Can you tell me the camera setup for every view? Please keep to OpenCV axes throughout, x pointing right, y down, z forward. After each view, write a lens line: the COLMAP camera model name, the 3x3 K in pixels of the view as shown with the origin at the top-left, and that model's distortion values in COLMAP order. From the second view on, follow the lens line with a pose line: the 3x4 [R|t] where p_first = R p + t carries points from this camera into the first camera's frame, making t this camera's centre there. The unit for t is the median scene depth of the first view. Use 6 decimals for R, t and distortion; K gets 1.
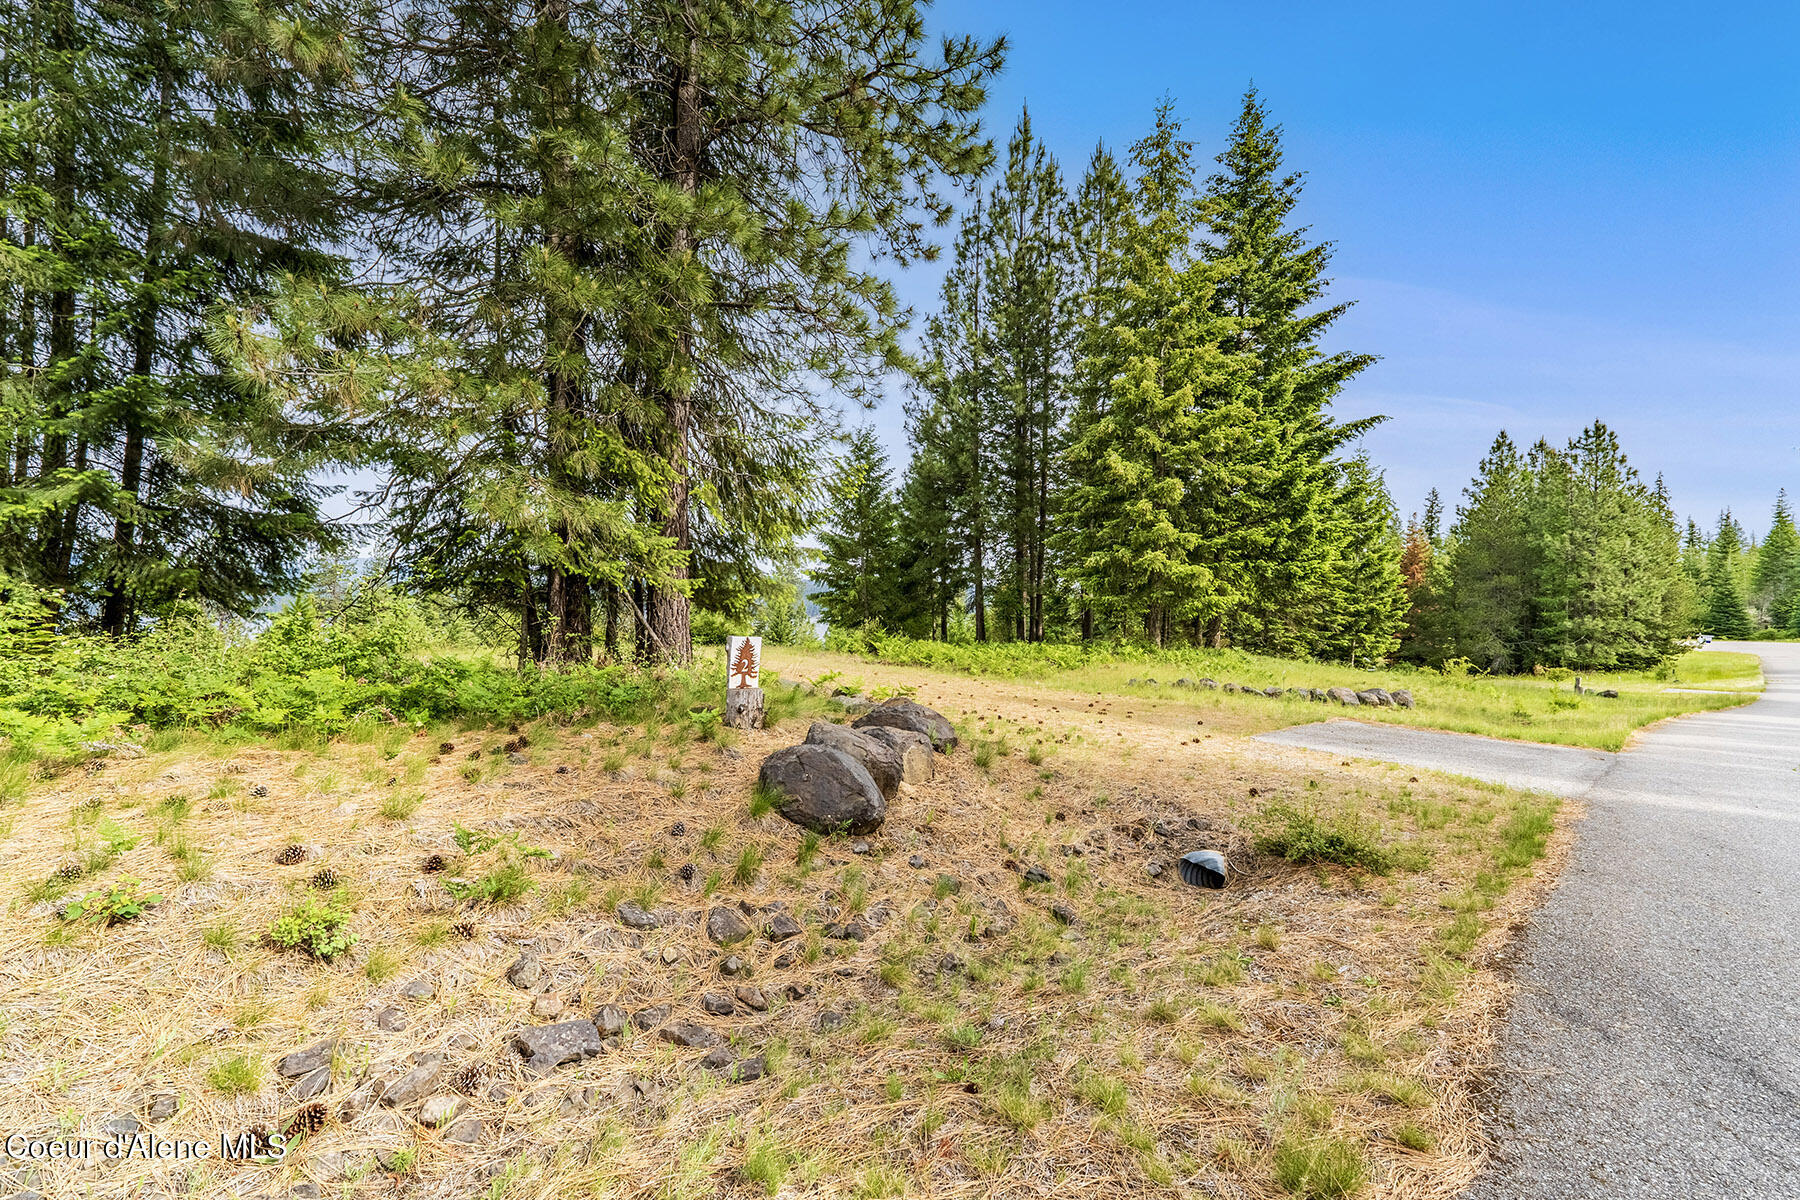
lens RADIAL K [[760.5, 0, 906.4], [0, 760.5, 589.6], [0, 0, 1]] dist [0.022780, -0.000066]
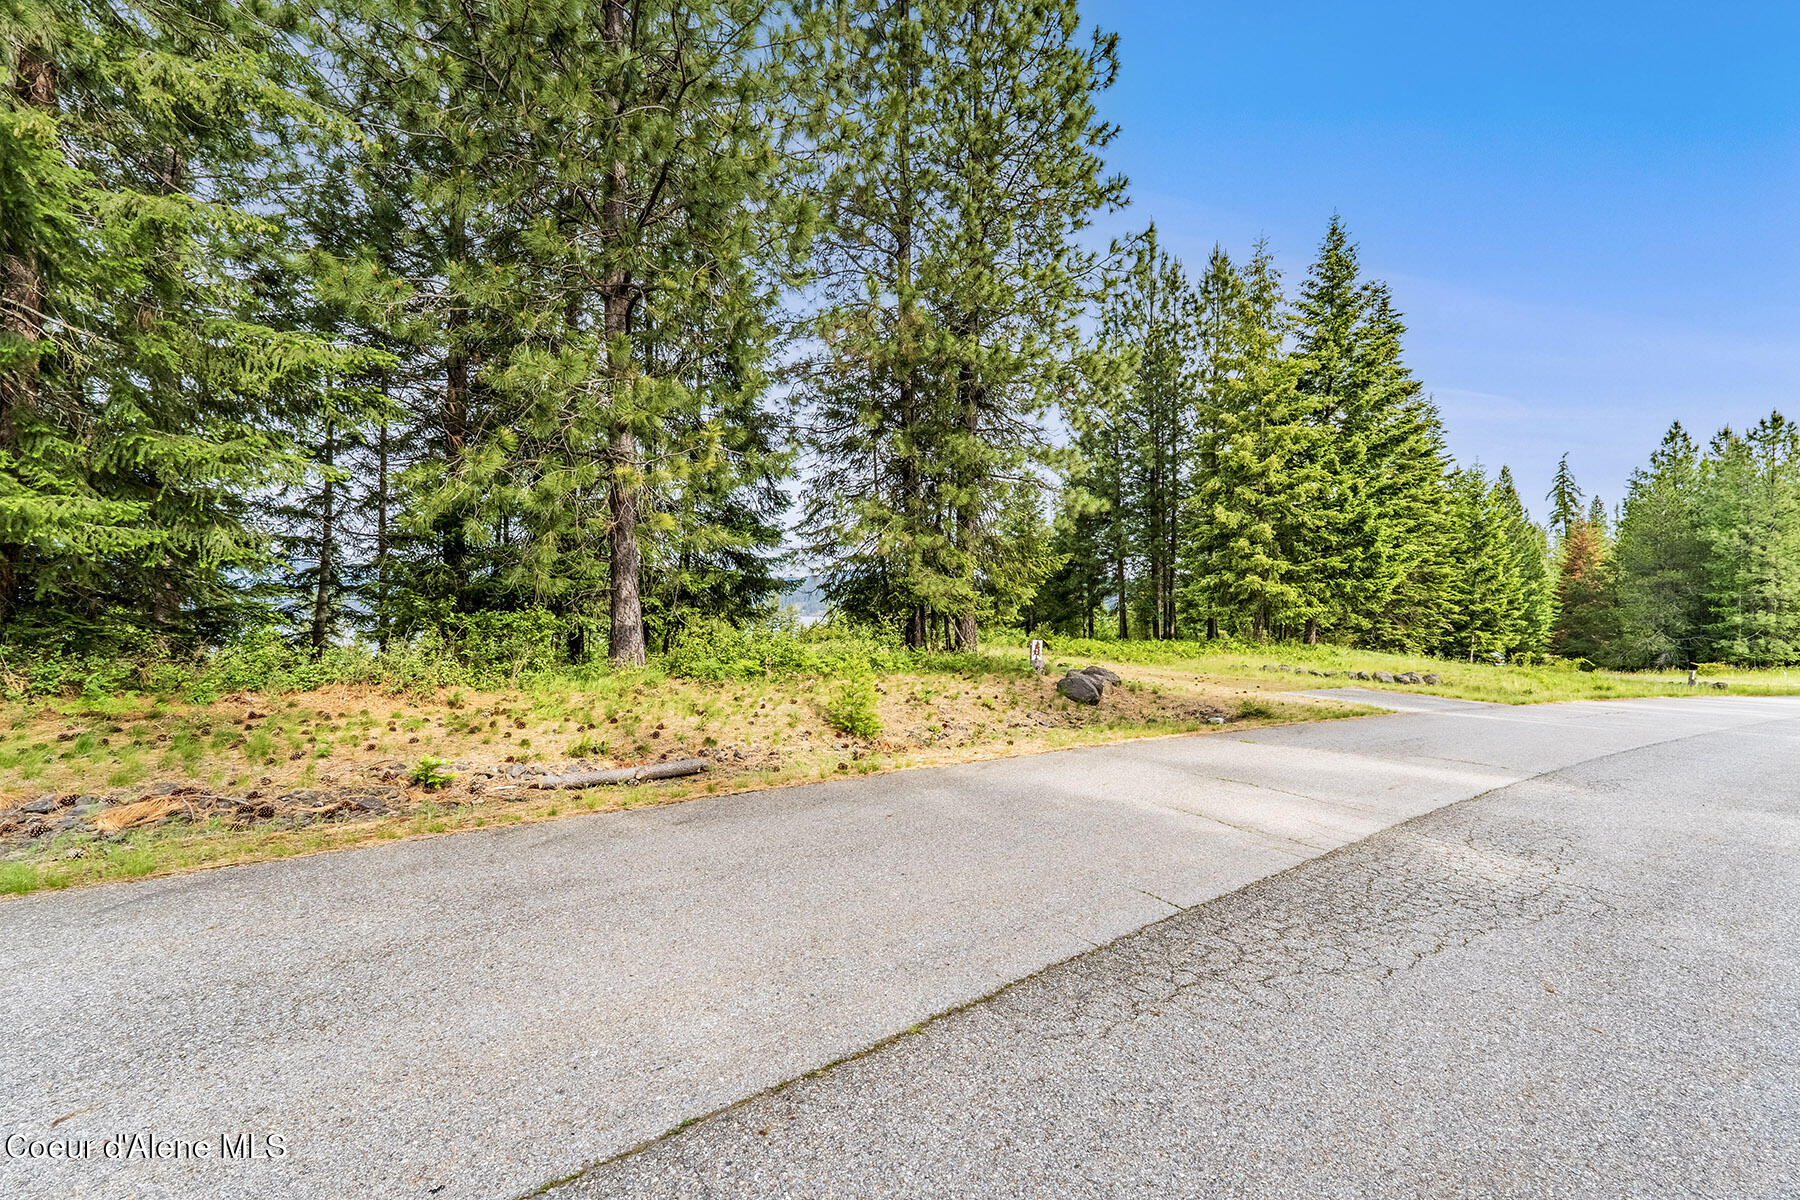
lens RADIAL K [[760.5, 0, 906.4], [0, 760.5, 589.6], [0, 0, 1]] dist [0.022780, -0.000066]
pose [[0.984837, -0.013248, -0.172977, -0.041077], [0.014162, 0.999892, 0.004047, -0.026339], [0.172905, -0.006435, 0.984918, -0.339178]]
